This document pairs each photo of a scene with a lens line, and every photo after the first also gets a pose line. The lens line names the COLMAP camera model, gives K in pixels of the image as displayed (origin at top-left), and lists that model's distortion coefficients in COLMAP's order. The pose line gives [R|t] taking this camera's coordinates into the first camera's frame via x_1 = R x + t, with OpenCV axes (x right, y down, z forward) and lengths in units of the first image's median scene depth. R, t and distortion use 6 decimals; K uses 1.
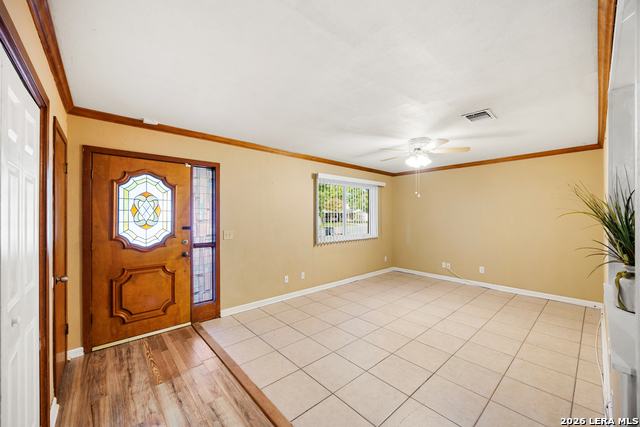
lens RADIAL K [[247.2, 0, 323.0], [0, 247.2, 214.4], [0, 0, 1]] dist [-0.002533, -0.000220]
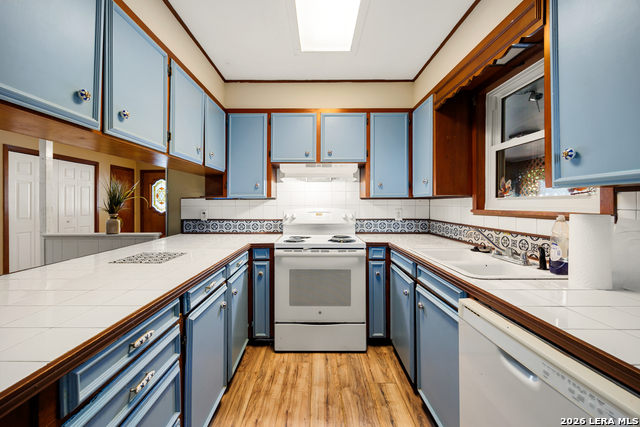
lens RADIAL K [[260.2, 0, 314.7], [0, 260.2, 203.0], [0, 0, 1]] dist [0.000023, 0.000130]
pose [[0.744401, -0.001345, -0.667731, 1.724708], [0.005254, 0.999979, 0.003843, 0.042752], [0.667712, -0.006369, 0.744392, 0.182421]]
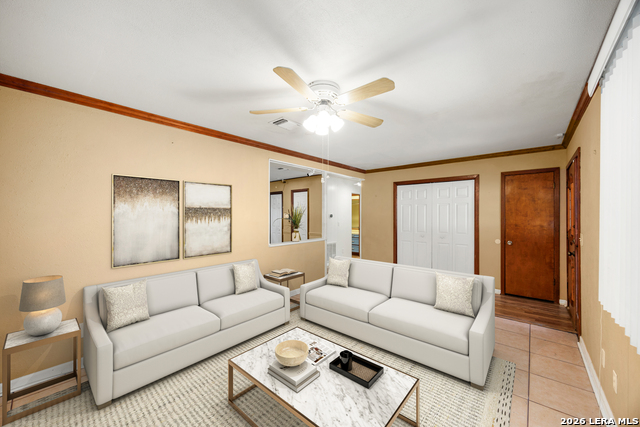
lens RADIAL K [[247.2, 0, 323.0], [0, 247.2, 214.4], [0, 0, 1]] dist [-0.002533, -0.000220]
pose [[-0.990637, -0.001157, -0.136516, 0.553111], [0.000776, 0.999900, -0.014110, 0.023036], [0.136518, -0.014084, -0.990537, 1.873789]]
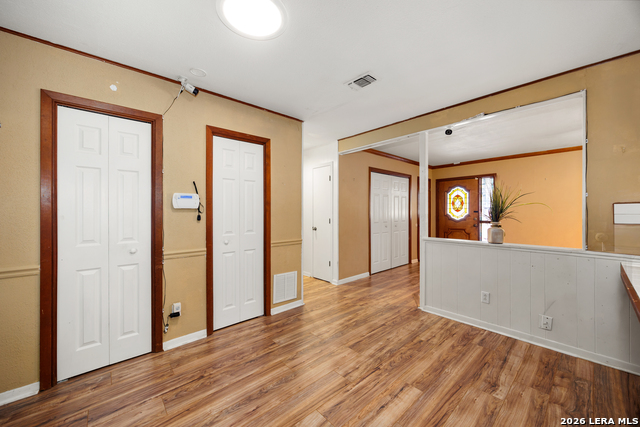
lens RADIAL K [[247.5, 0, 321.0], [0, 247.5, 208.8], [0, 0, 1]] dist [-0.002590, -0.000421]
pose [[0.009798, -0.009108, -0.999911, 1.372585], [0.009125, 0.999918, -0.009019, 0.040186], [0.999910, -0.009036, 0.009880, -0.212915]]
